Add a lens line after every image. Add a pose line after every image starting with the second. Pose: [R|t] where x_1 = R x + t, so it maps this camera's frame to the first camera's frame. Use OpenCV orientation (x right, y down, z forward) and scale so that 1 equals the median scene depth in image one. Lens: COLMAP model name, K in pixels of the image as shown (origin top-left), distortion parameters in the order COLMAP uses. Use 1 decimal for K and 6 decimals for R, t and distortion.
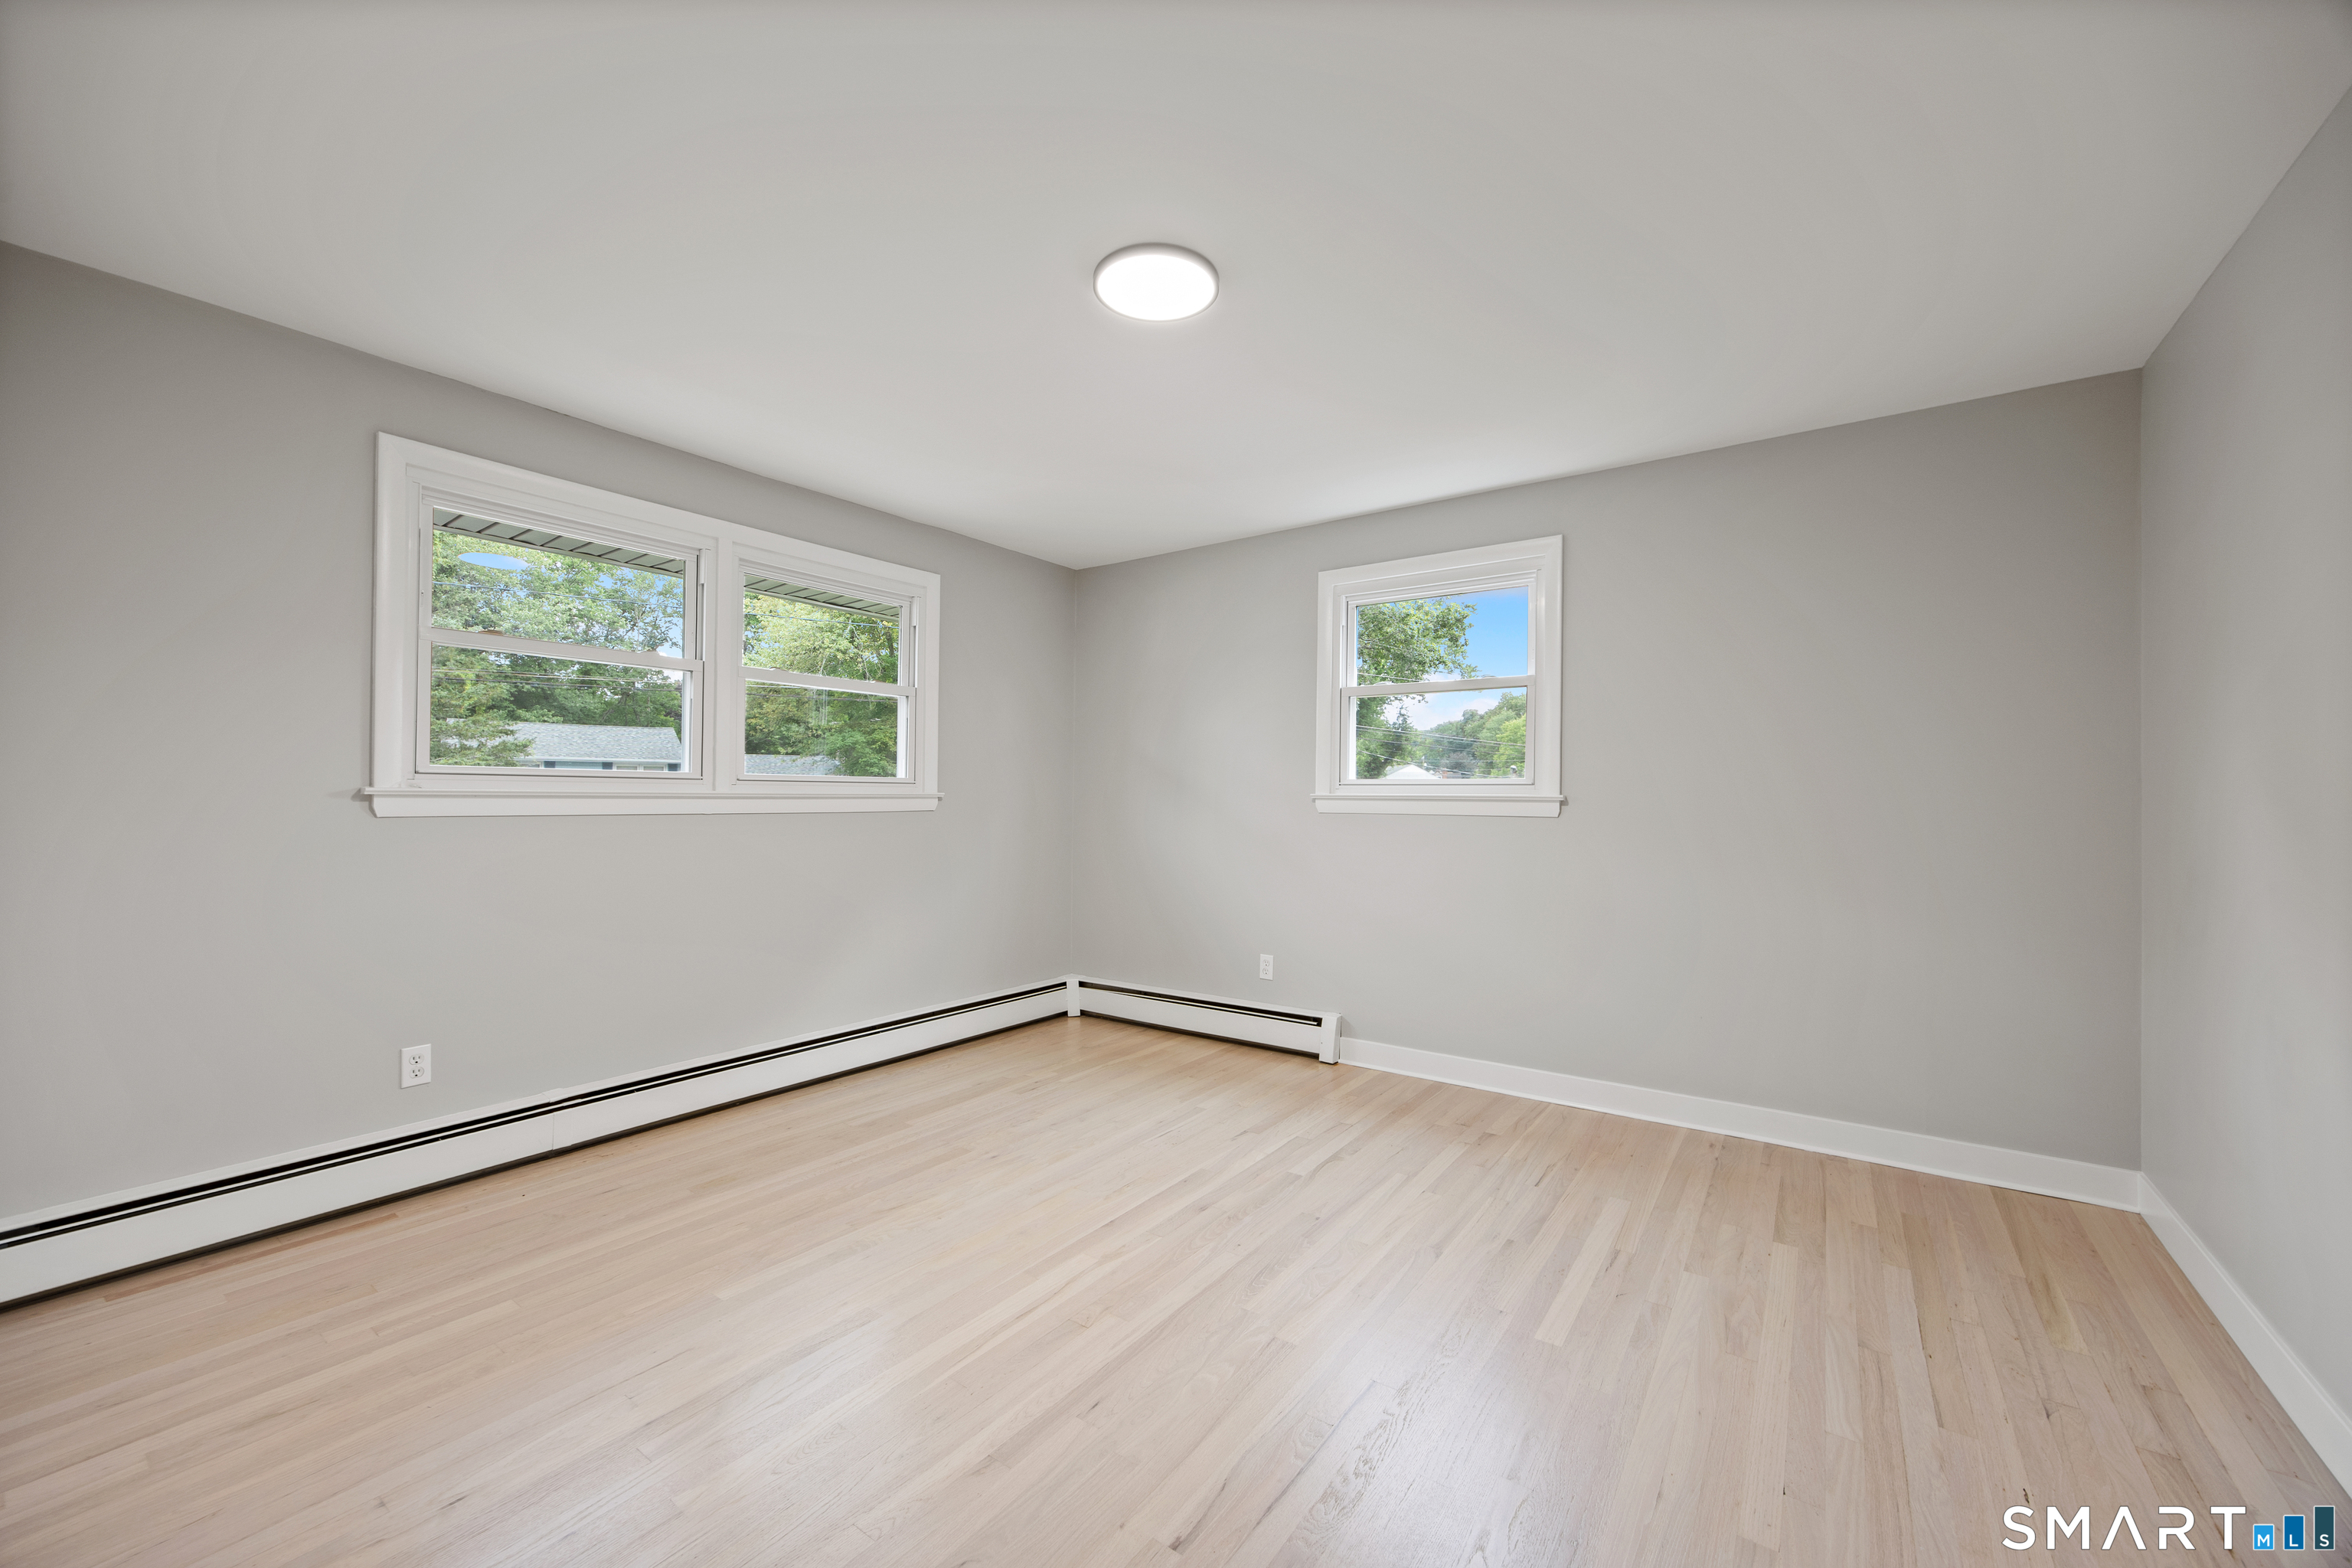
lens RADIAL K [[928.1, 0, 1186.6], [0, 928.1, 791.8], [0, 0, 1]] dist [-0.001630, -0.000086]
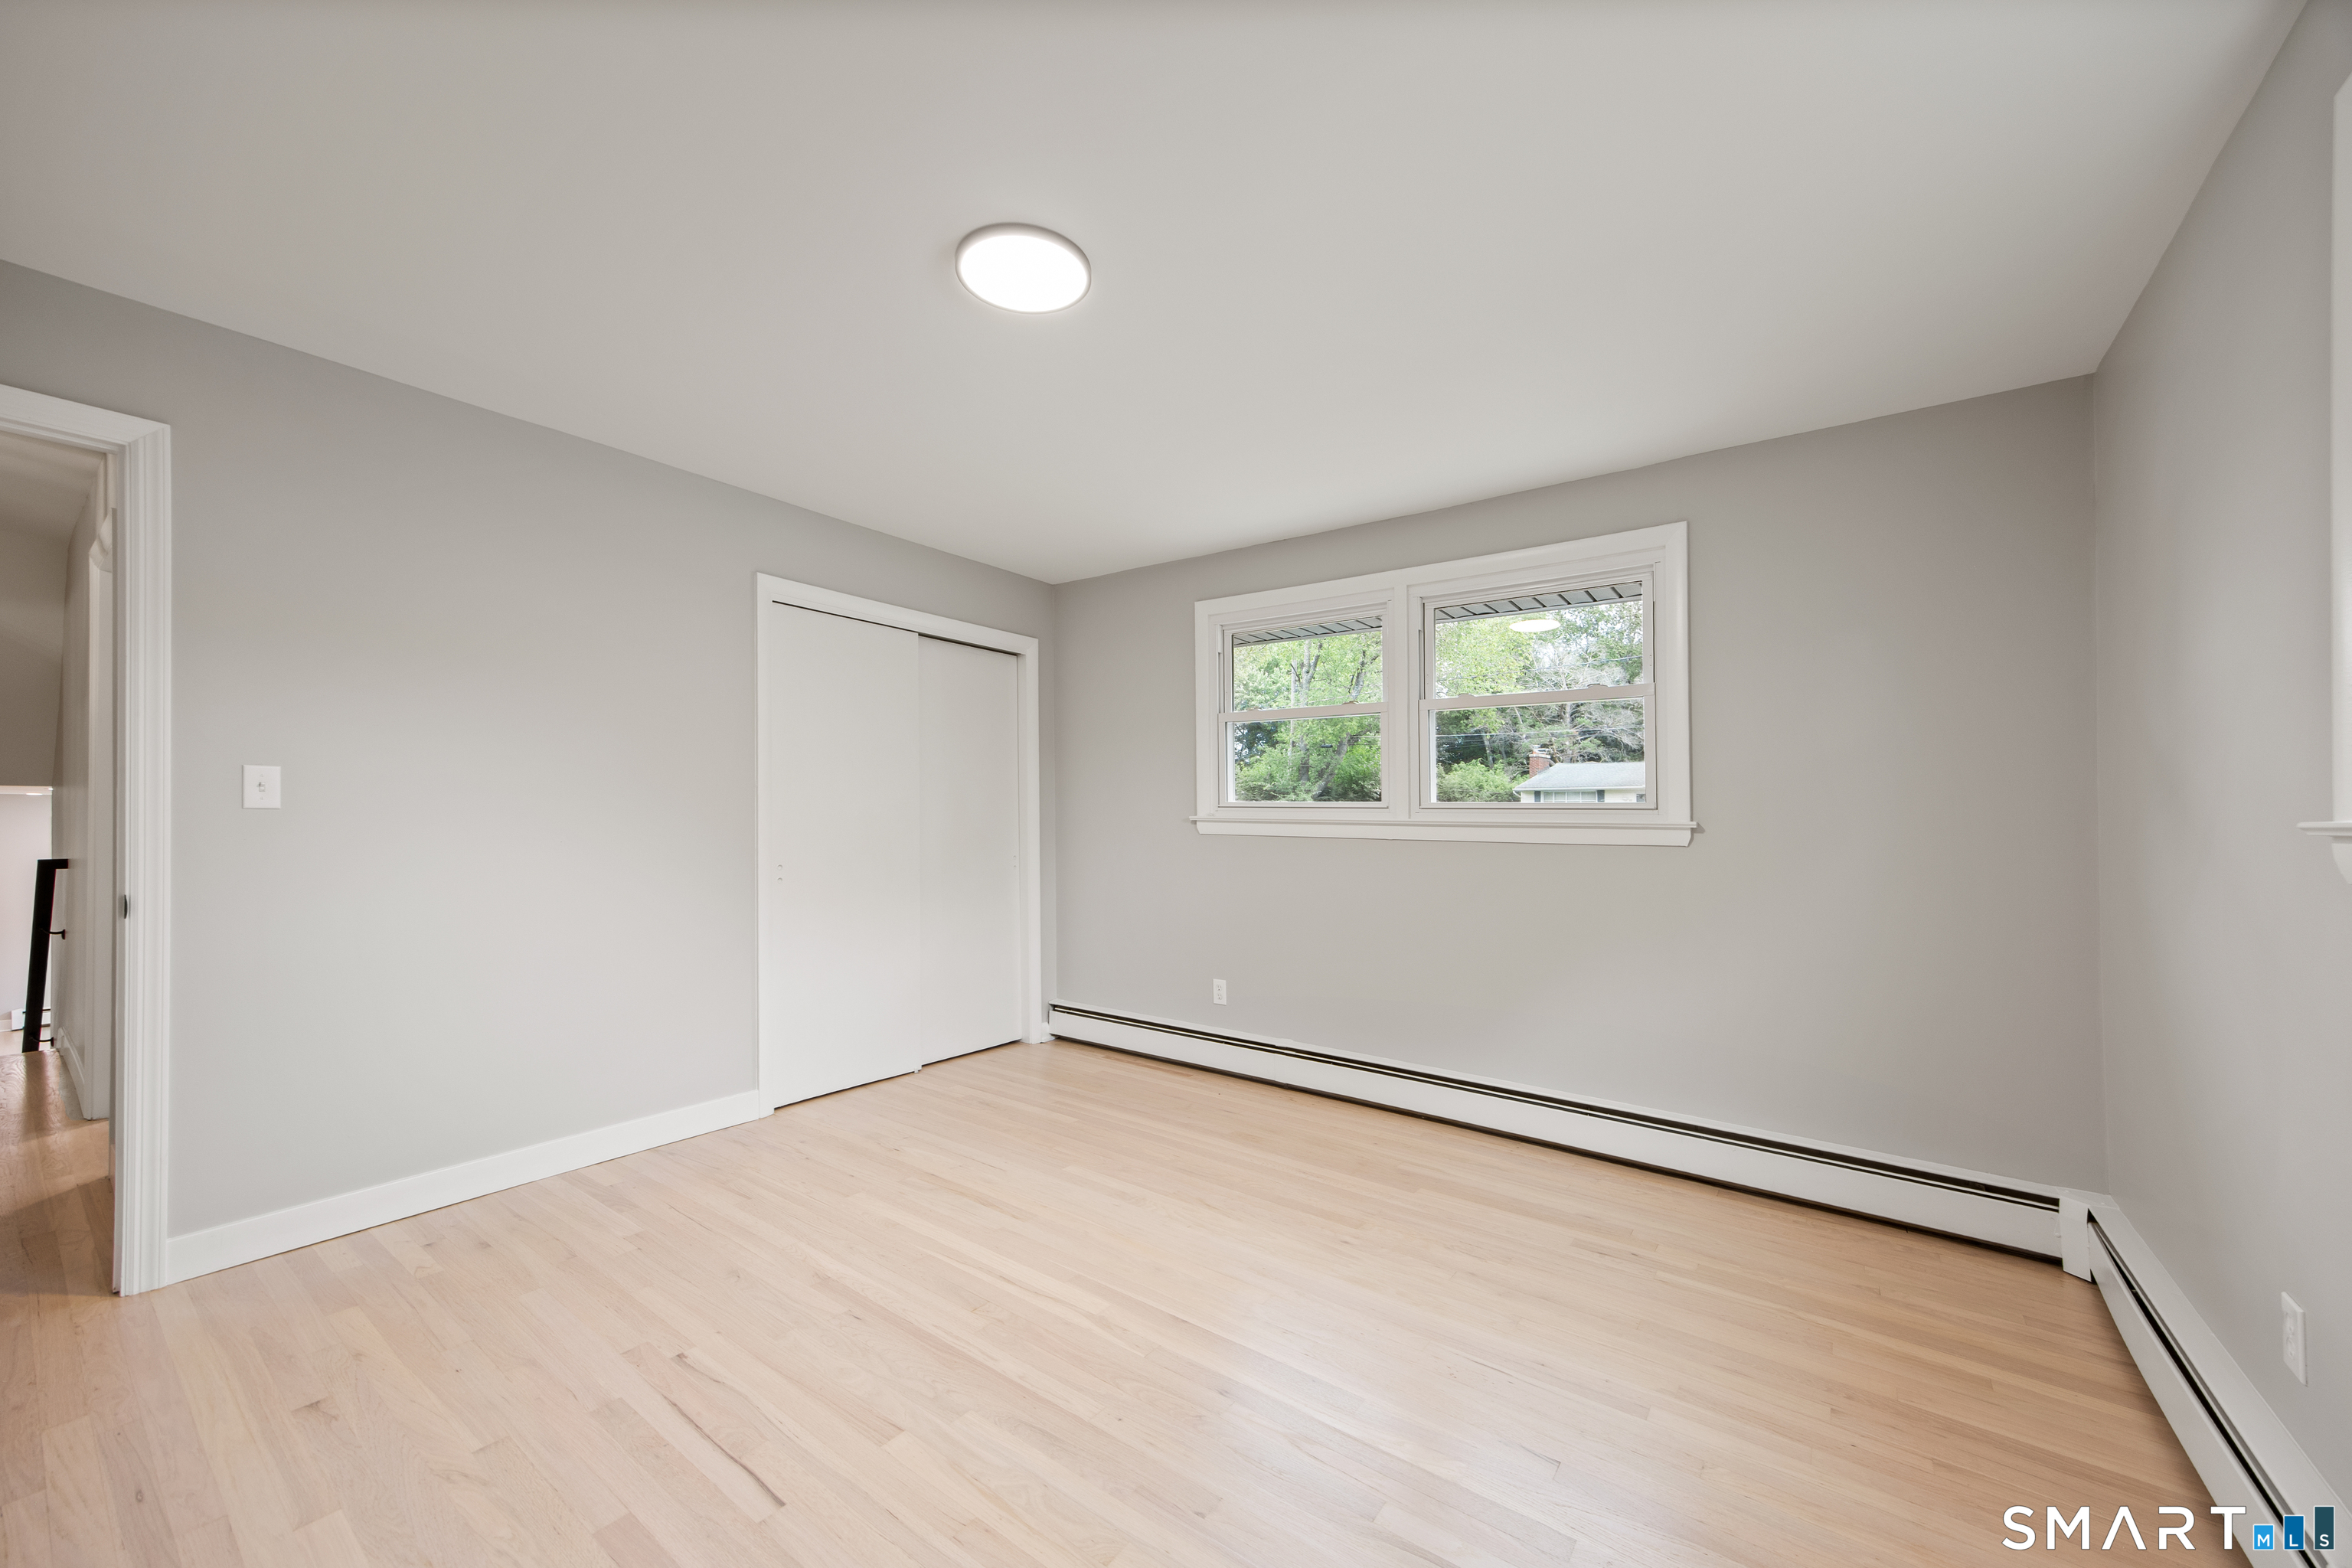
lens RADIAL K [[911.0, 0, 1165.9], [0, 911.0, 825.1], [0, 0, 1]] dist [0.013575, 0.000023]
pose [[-0.047961, 0.004041, -0.998841, 0.801351], [-0.007905, 0.999959, 0.004425, 0.005438], [0.998818, 0.008108, -0.047927, 1.082024]]
